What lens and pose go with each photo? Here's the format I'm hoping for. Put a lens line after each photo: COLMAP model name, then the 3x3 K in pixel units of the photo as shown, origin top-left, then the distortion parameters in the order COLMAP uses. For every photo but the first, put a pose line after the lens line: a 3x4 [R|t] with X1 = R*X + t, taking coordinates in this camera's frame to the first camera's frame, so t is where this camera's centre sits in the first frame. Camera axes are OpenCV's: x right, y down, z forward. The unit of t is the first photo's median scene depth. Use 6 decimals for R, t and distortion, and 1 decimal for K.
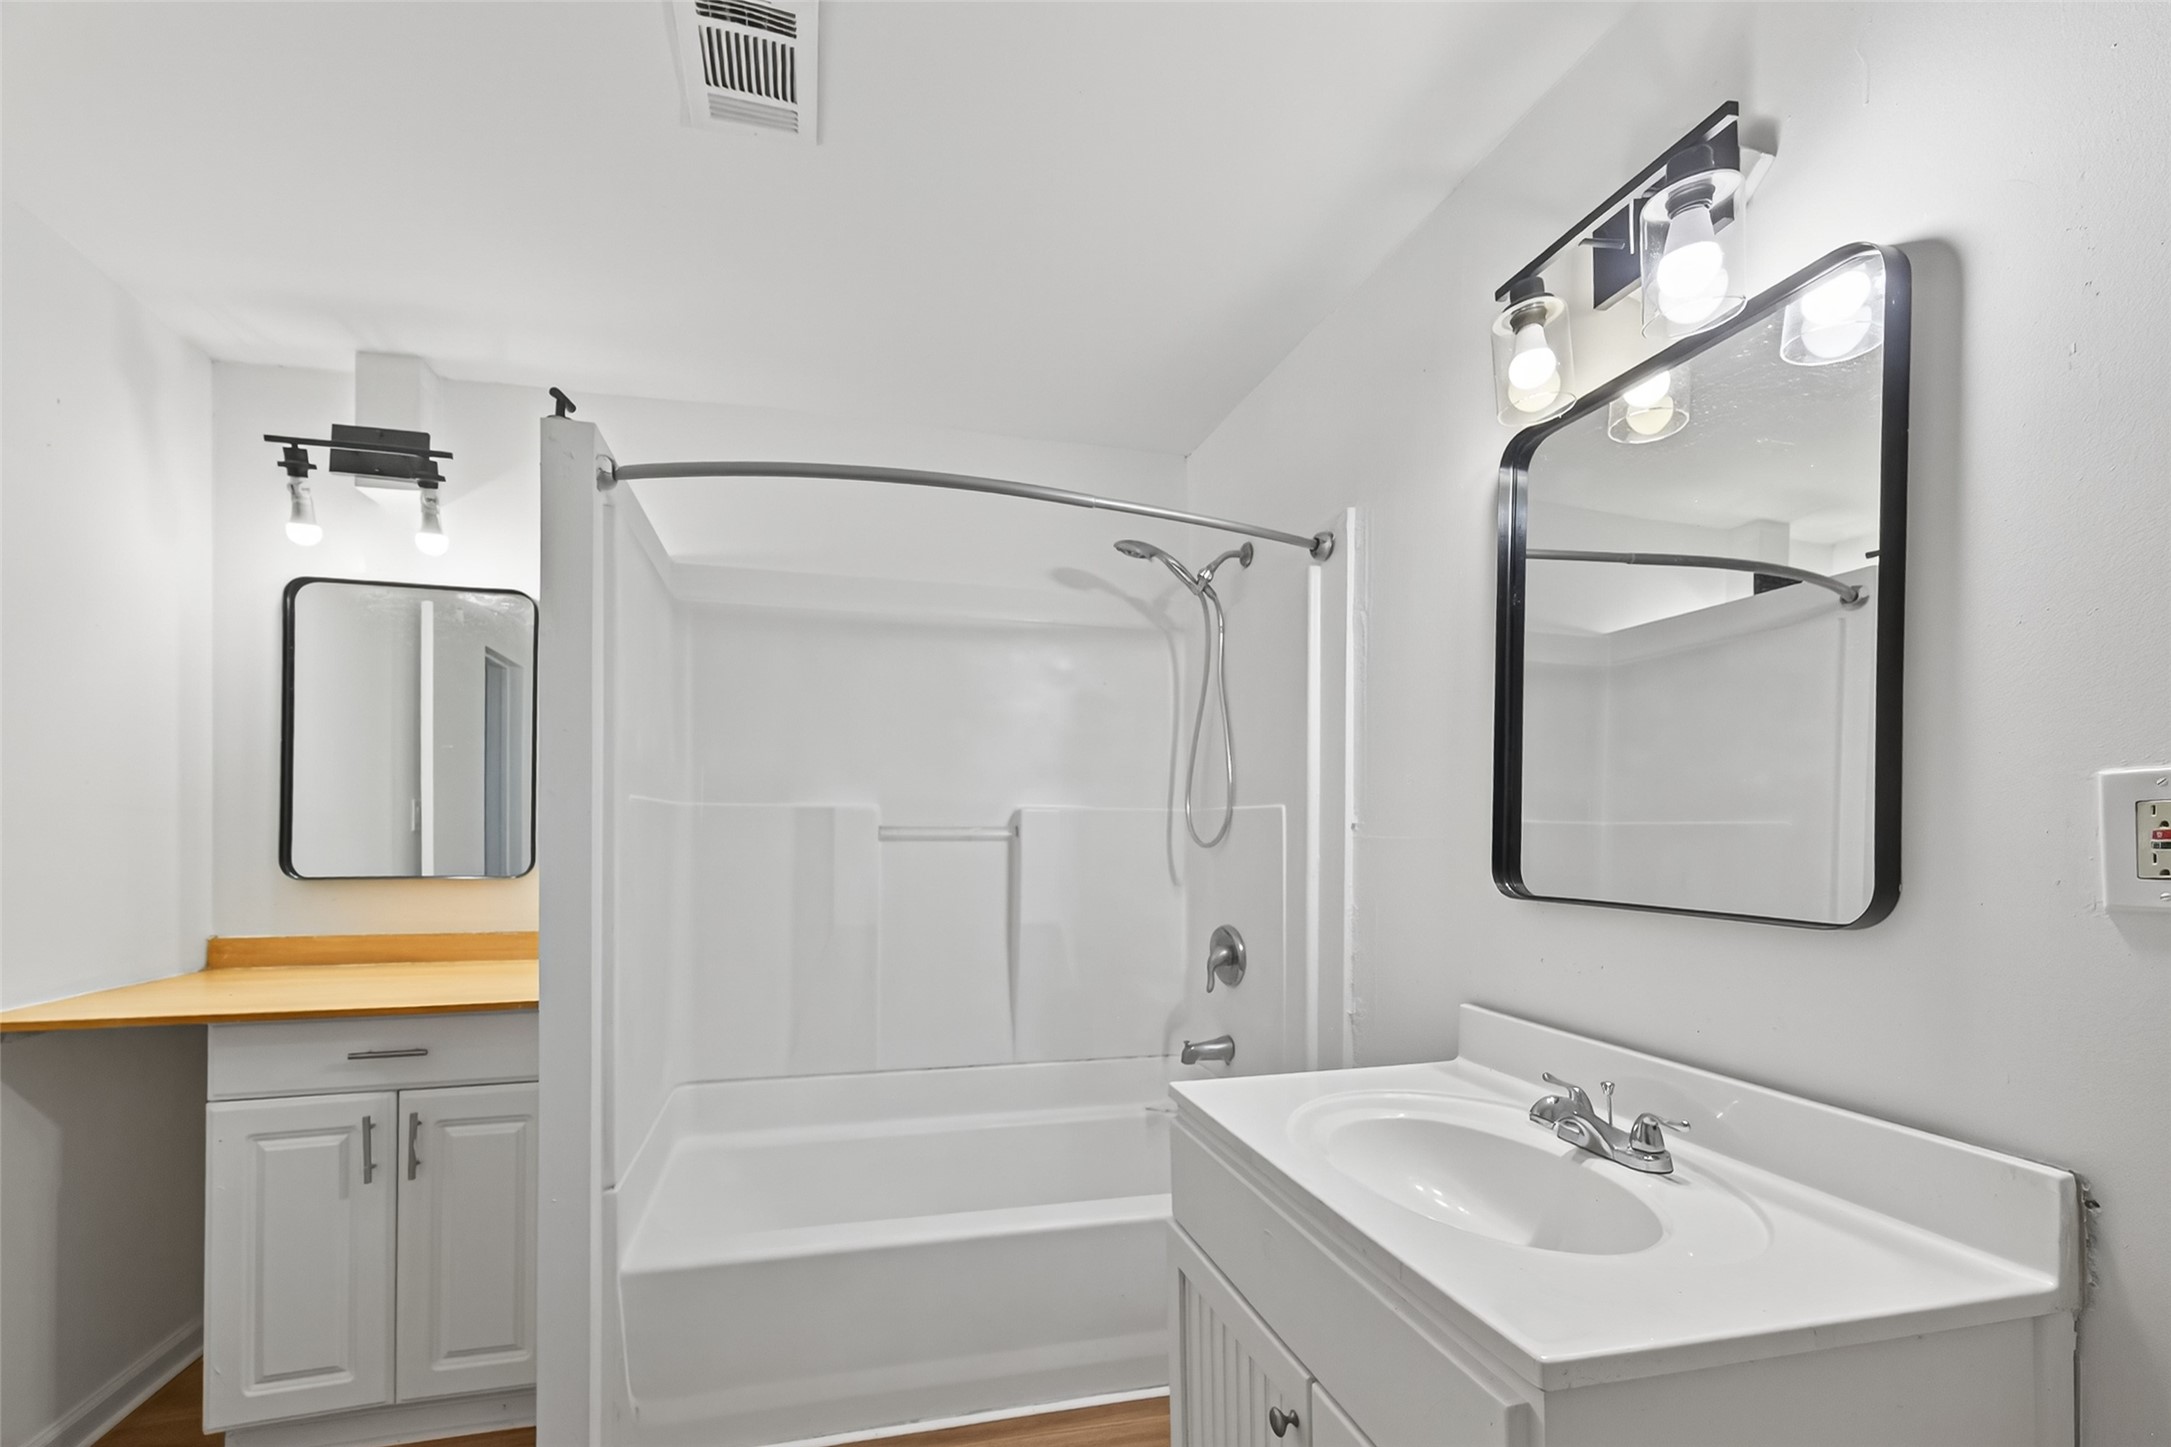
lens RADIAL K [[901.8, 0, 1077.2], [0, 901.8, 830.6], [0, 0, 1]] dist [0.020197, 0.000143]
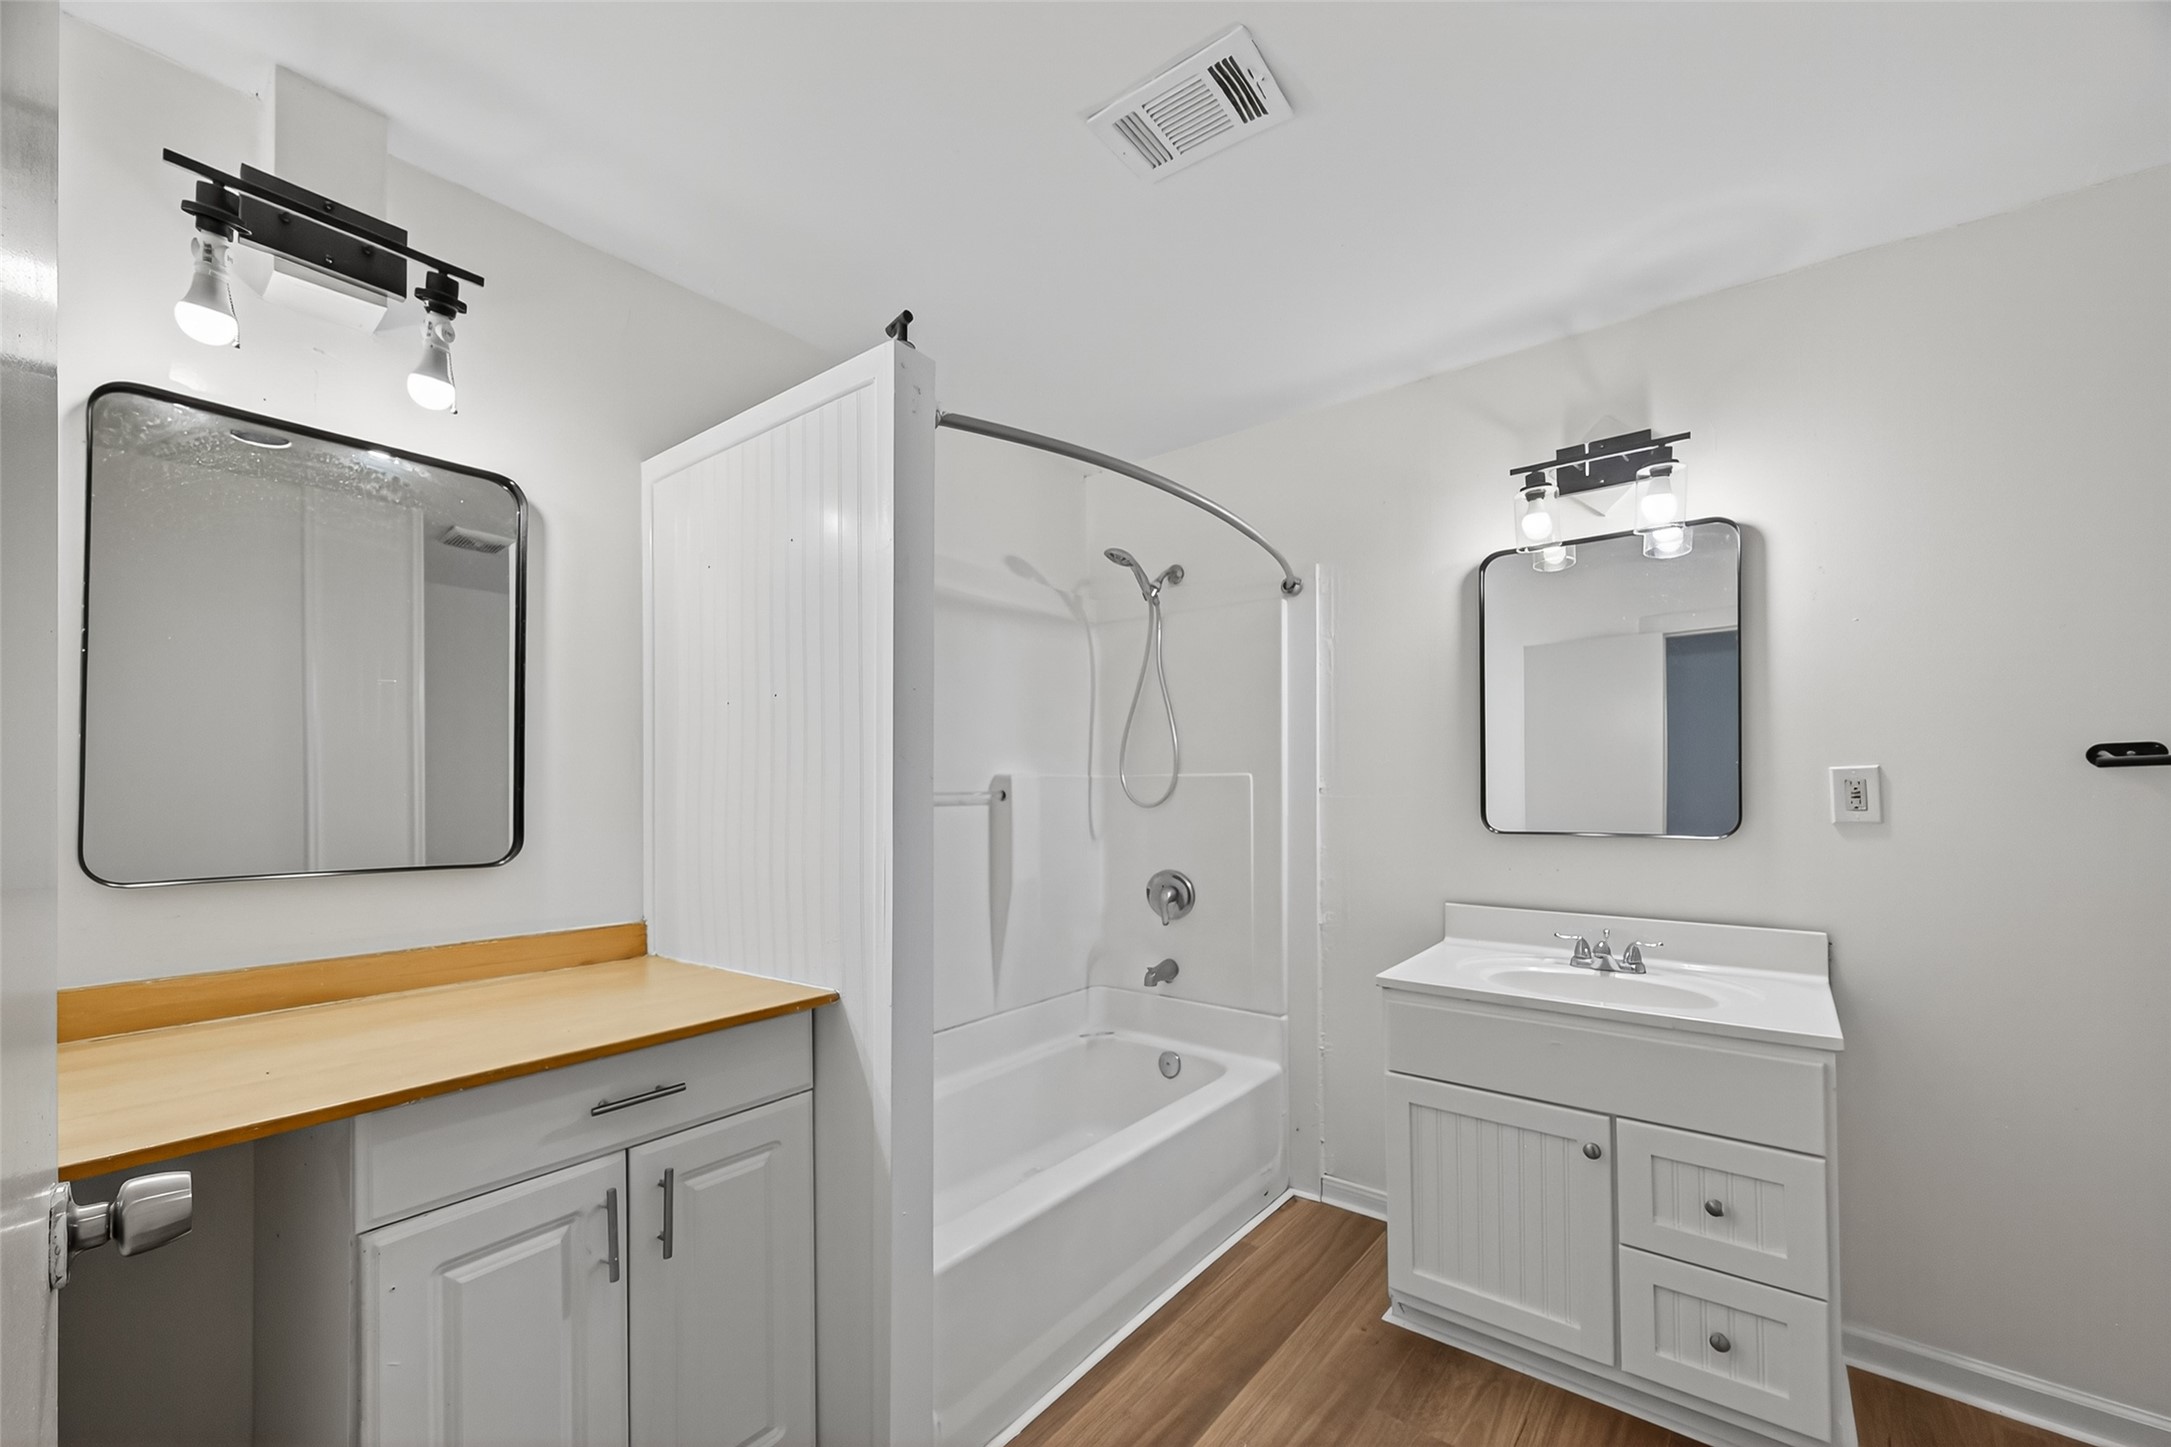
lens RADIAL K [[857.5, 0, 1093.2], [0, 857.5, 781.3], [0, 0, 1]] dist [0.011216, -0.000147]
pose [[0.776005, 0.001477, 0.630725, -0.740864], [0.006243, 0.999930, -0.010022, -0.006340], [-0.630696, 0.011715, 0.775942, 0.170372]]
